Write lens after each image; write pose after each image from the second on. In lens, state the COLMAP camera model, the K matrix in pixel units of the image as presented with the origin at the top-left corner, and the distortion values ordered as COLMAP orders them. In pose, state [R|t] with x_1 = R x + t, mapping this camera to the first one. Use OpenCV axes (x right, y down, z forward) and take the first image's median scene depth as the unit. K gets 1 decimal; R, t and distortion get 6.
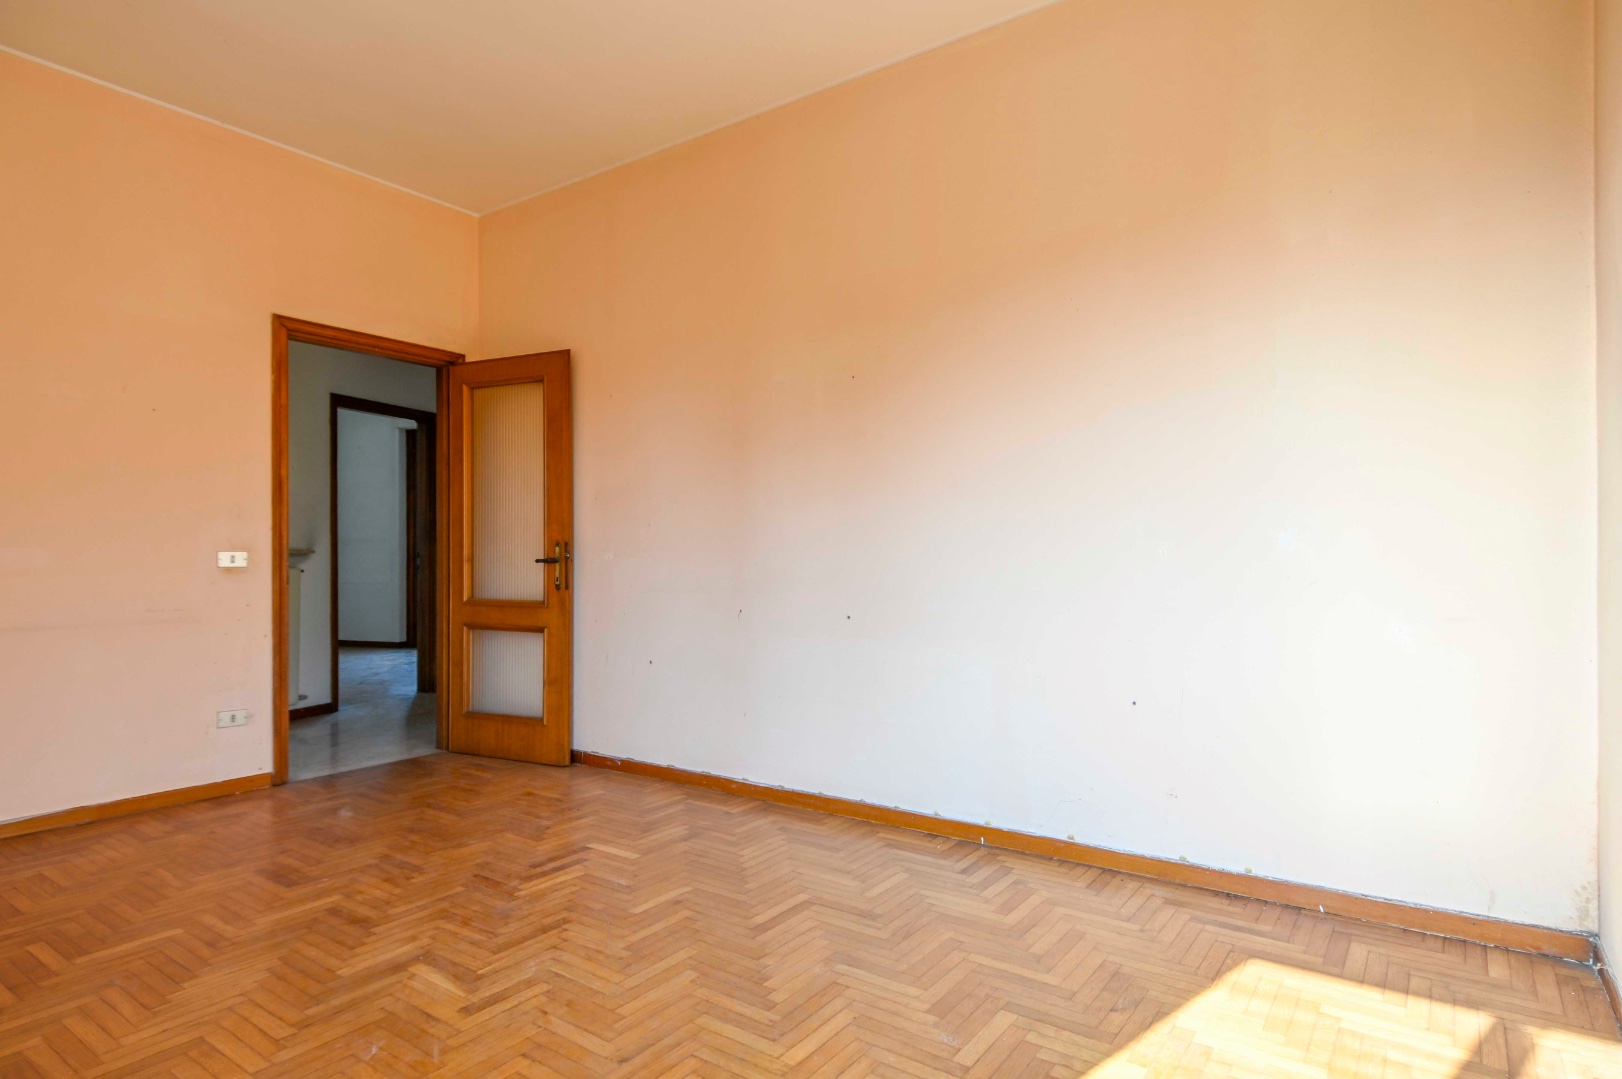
lens RADIAL K [[855.5, 0, 844.1], [0, 855.5, 551.6], [0, 0, 1]] dist [-0.000414, -0.013915]
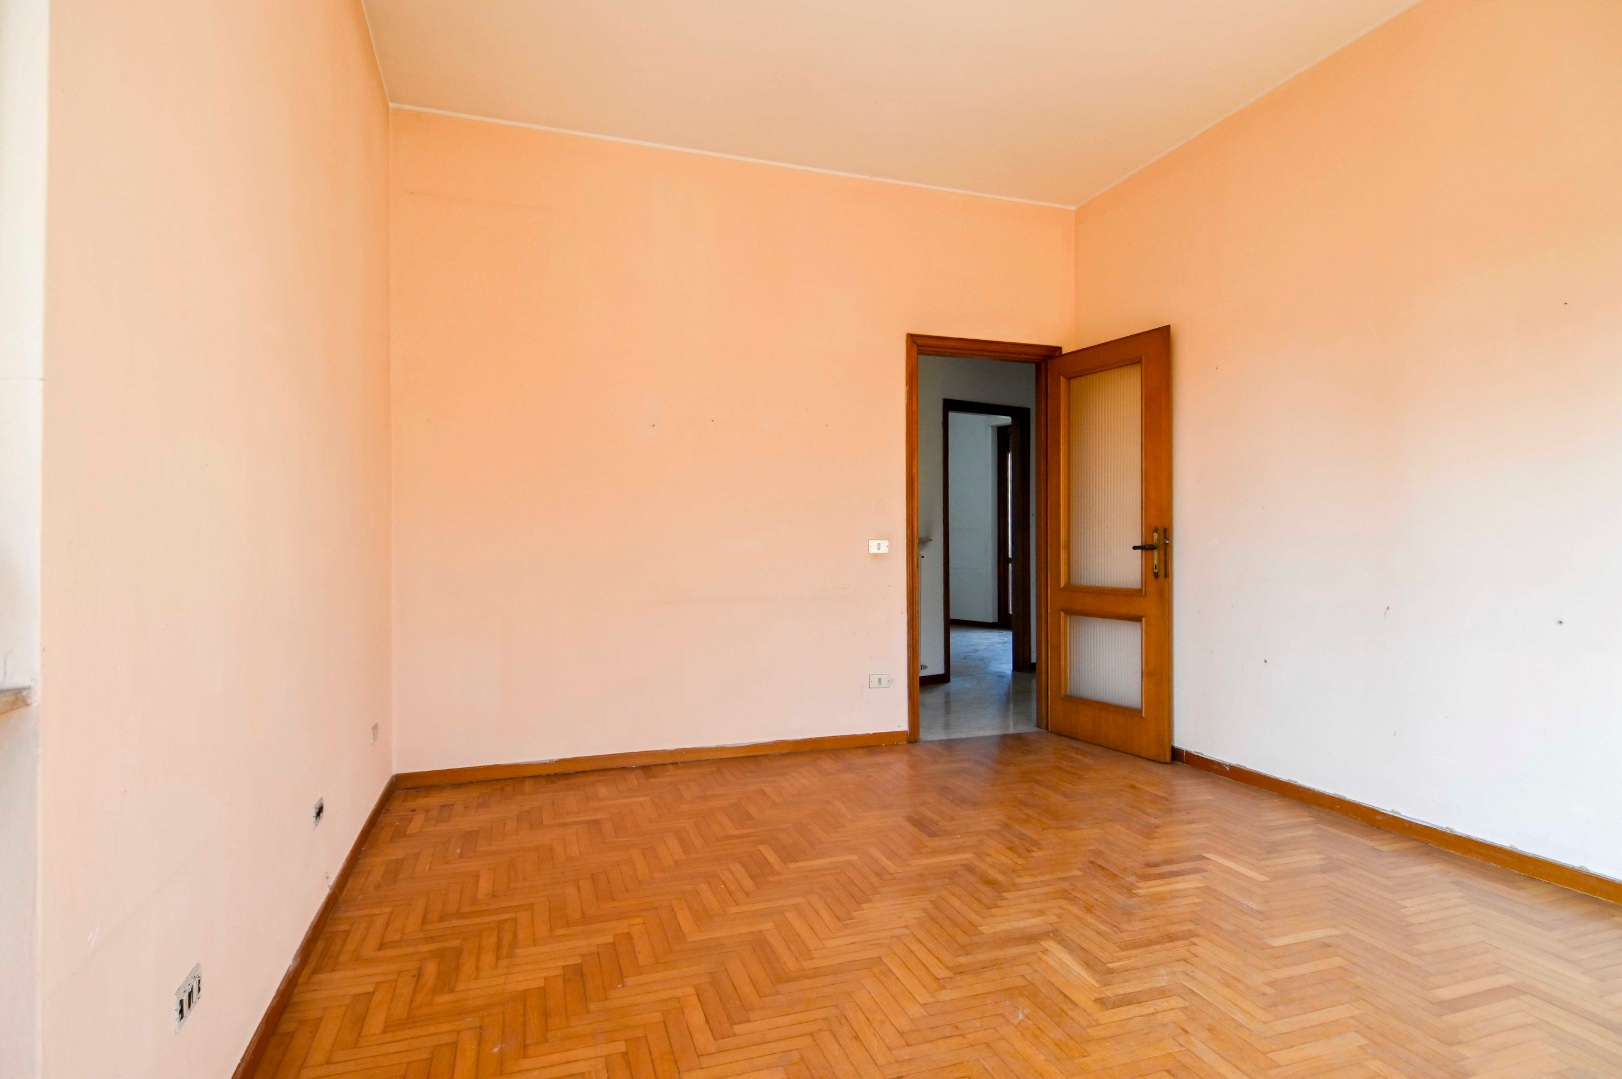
lens RADIAL K [[855.7, 0, 811.0], [0, 855.7, 539.5], [0, 0, 1]] dist [-0.019259, -0.013100]
pose [[0.781829, -0.006337, -0.623461, -0.064905], [0.006996, 0.999975, -0.001391, 0.000365], [0.623454, -0.003274, 0.781853, 0.017242]]
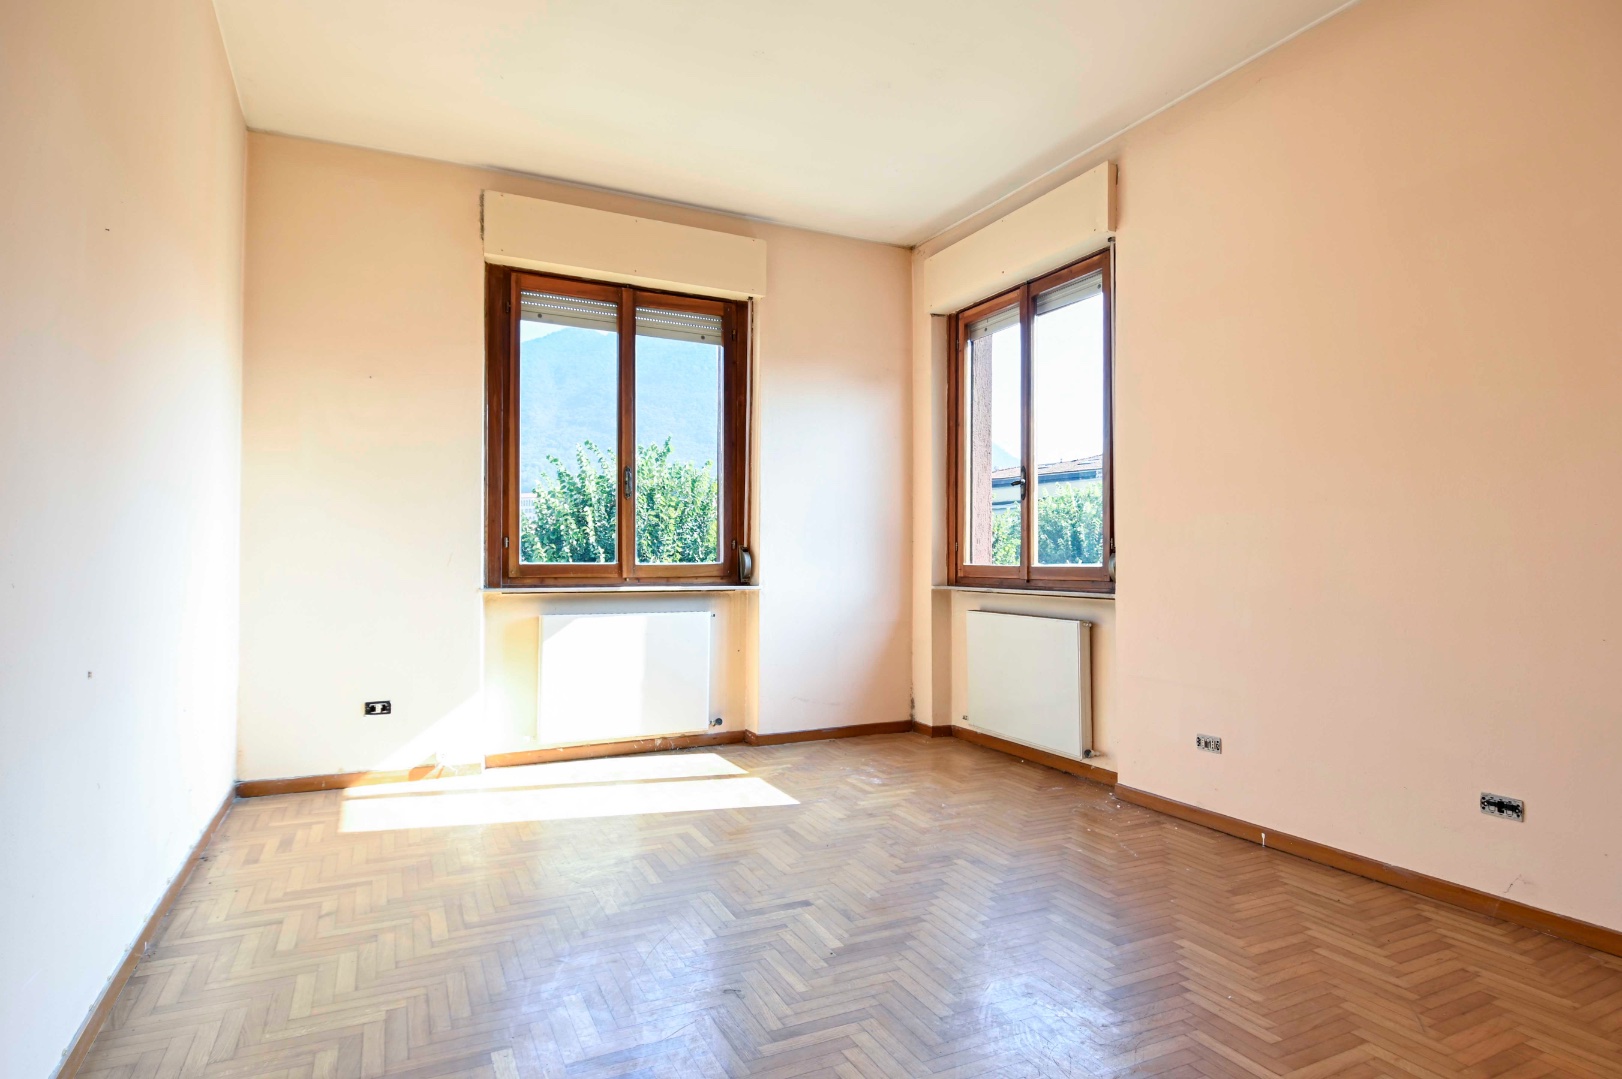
lens RADIAL K [[855.7, 0, 811.0], [0, 855.7, 539.5], [0, 0, 1]] dist [-0.019259, -0.013100]
pose [[-0.856961, 0.012634, 0.515226, -0.804553], [0.000592, 0.999723, -0.023528, 0.003986], [-0.515380, -0.019858, -0.856731, 1.514691]]
